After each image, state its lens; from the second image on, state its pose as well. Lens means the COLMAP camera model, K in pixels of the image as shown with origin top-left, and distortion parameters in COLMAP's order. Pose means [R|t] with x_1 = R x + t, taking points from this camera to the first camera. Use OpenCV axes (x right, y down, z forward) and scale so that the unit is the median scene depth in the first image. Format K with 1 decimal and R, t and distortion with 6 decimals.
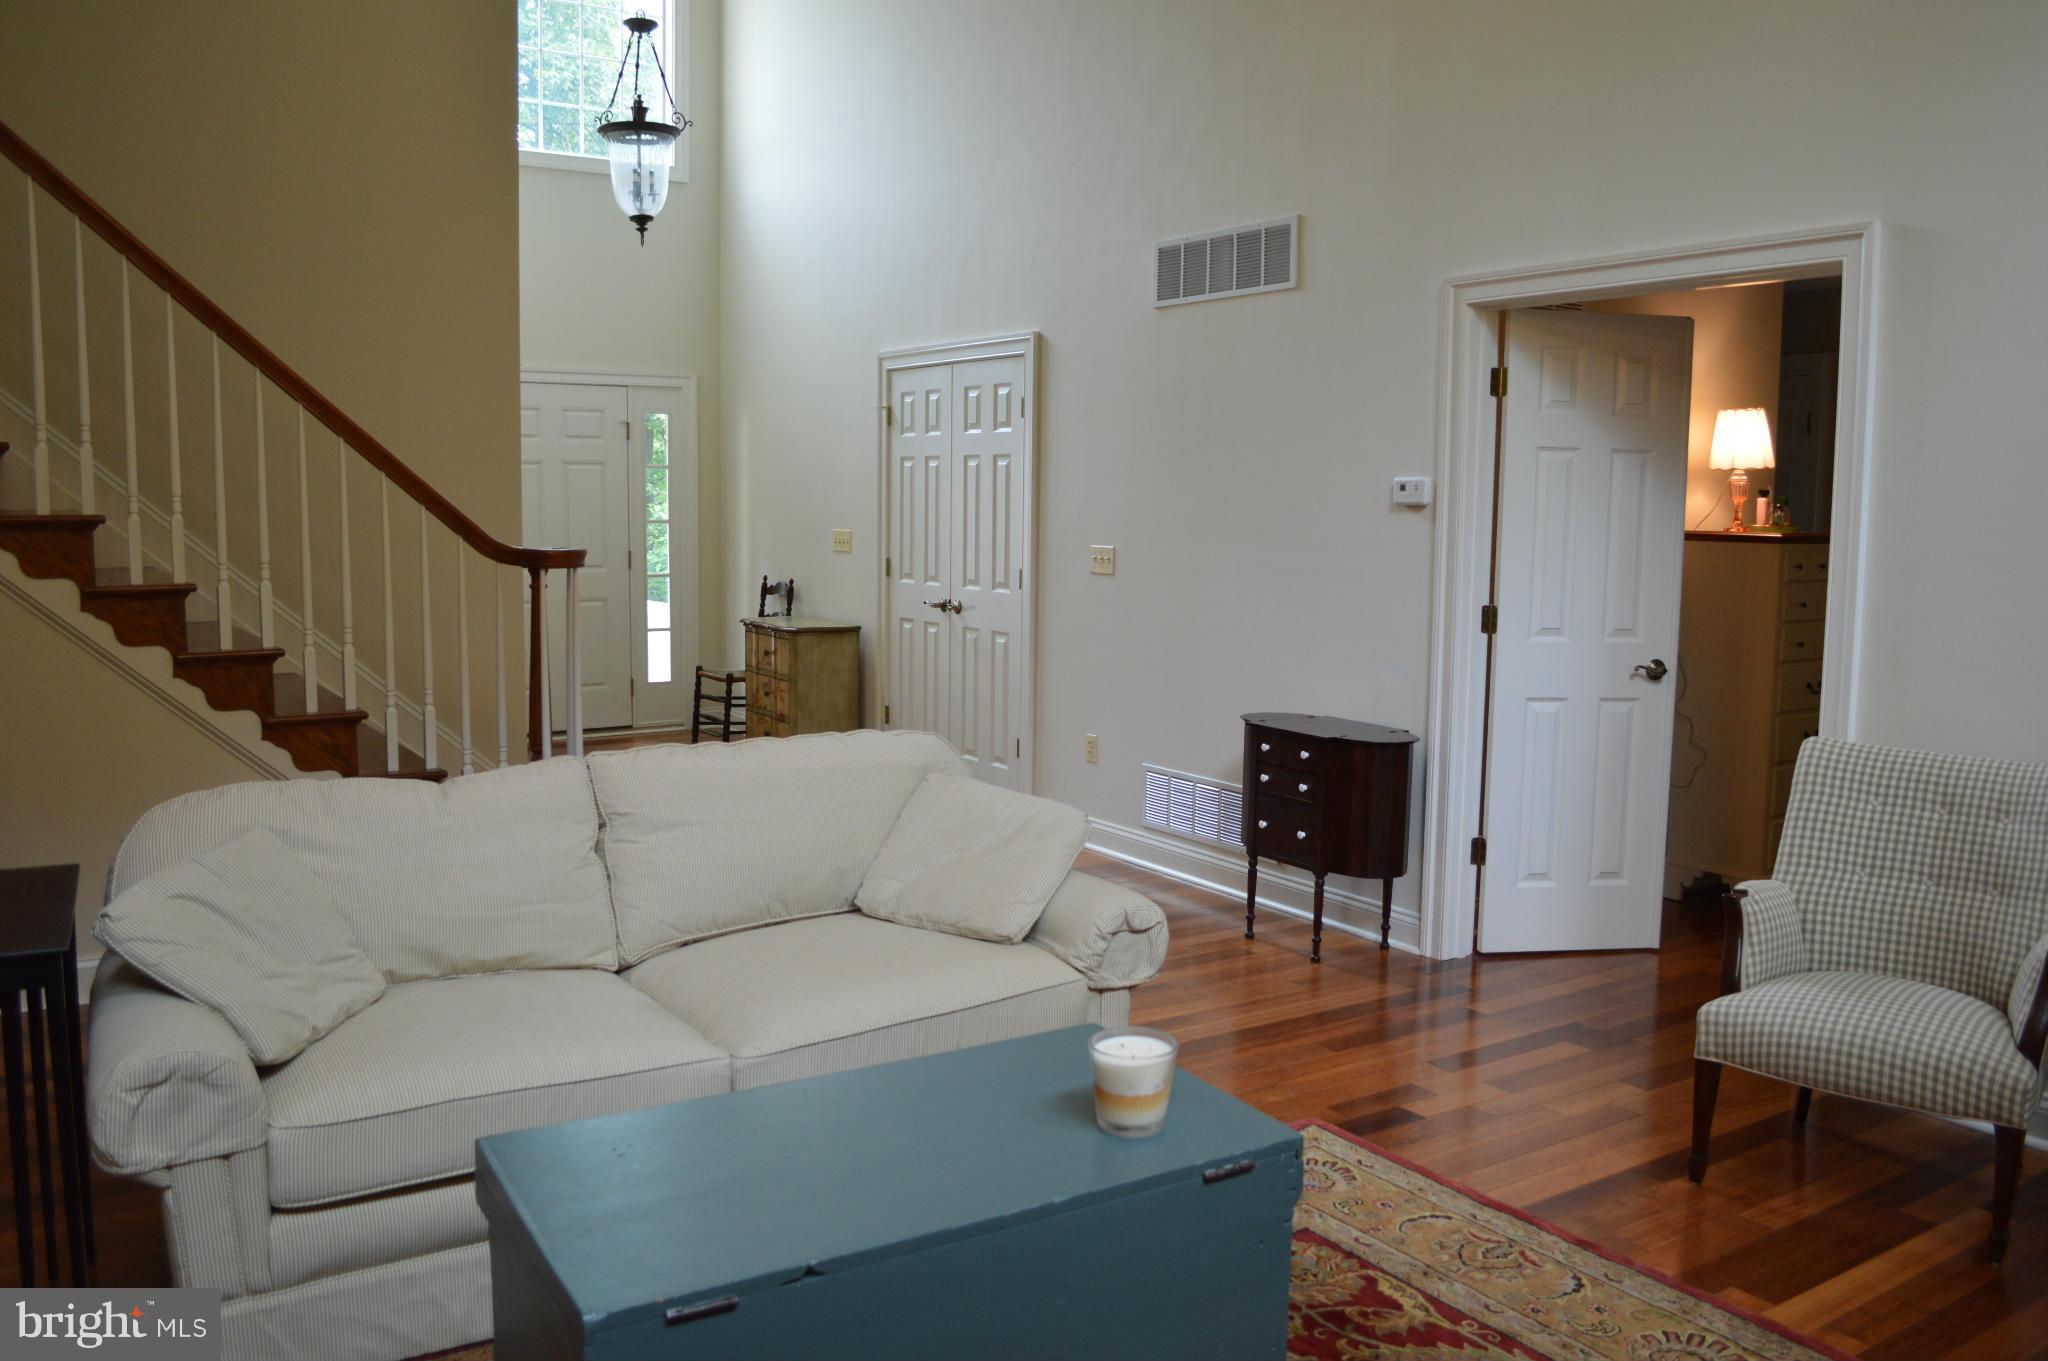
lens RADIAL K [[1638.2, 0, 1024.0], [0, 1638.2, 680.5], [0, 0, 1]] dist [-0.078649, -0.000894]
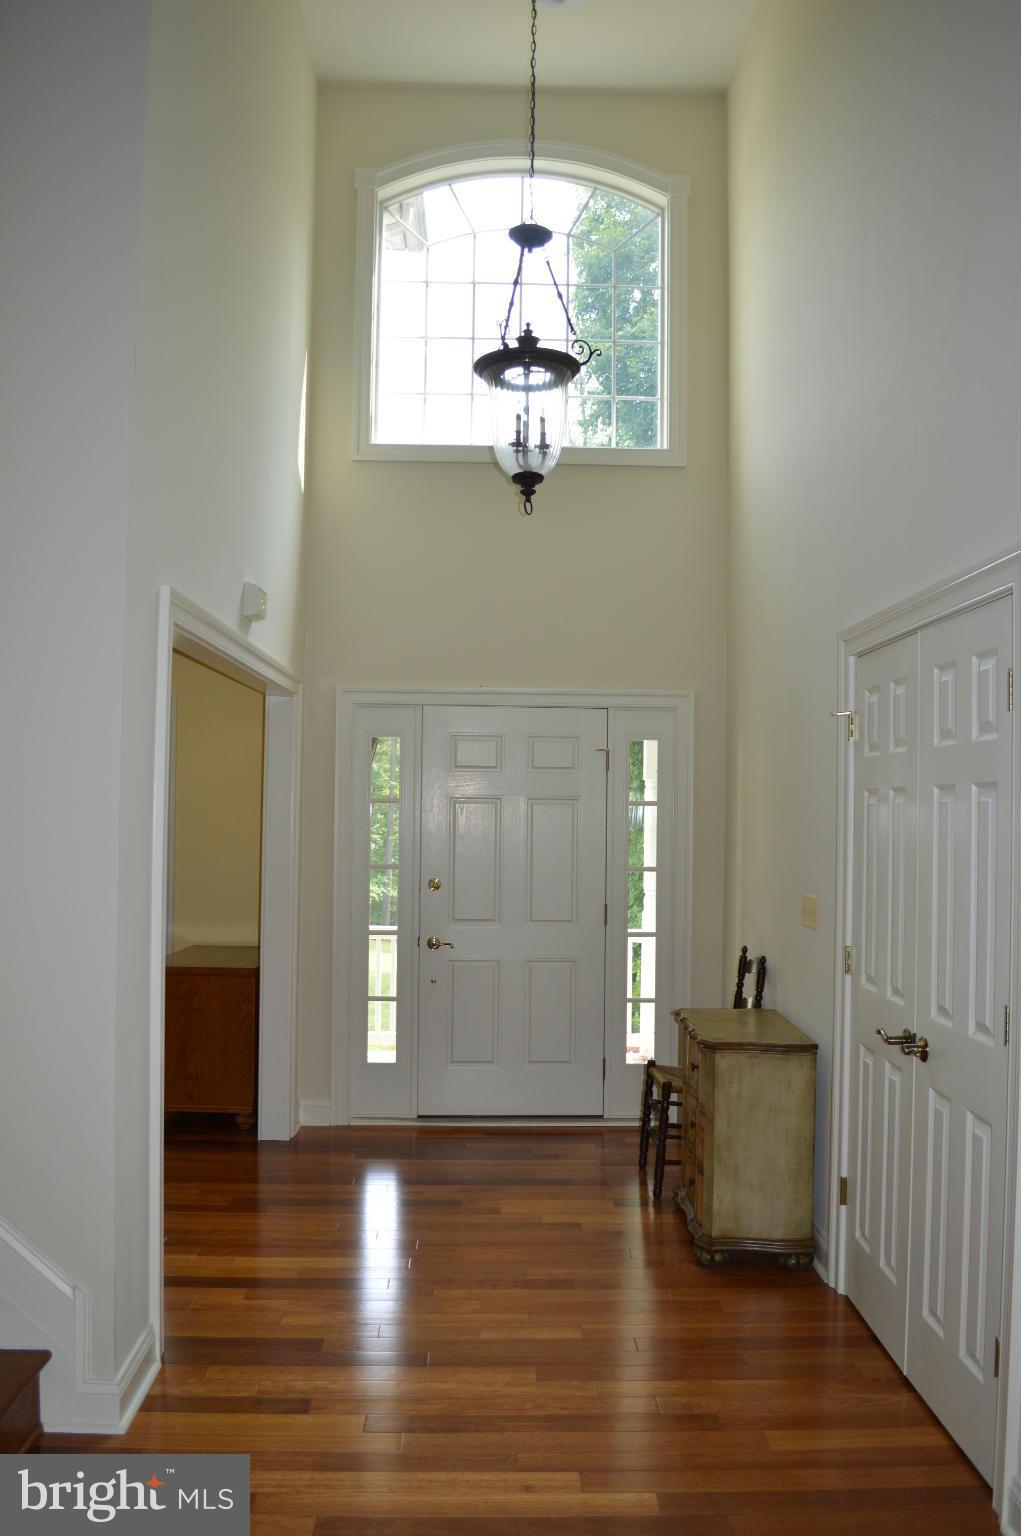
lens RADIAL K [[1228.7, 0, 510.5], [0, 1228.7, 768.0], [0, 0, 1]] dist [-0.078649, -0.000894]
pose [[0.849634, -0.015716, -0.527139, 0.058230], [-0.067440, 0.988111, -0.138158, -0.070385], [0.523044, 0.152934, 0.838473, 0.533630]]
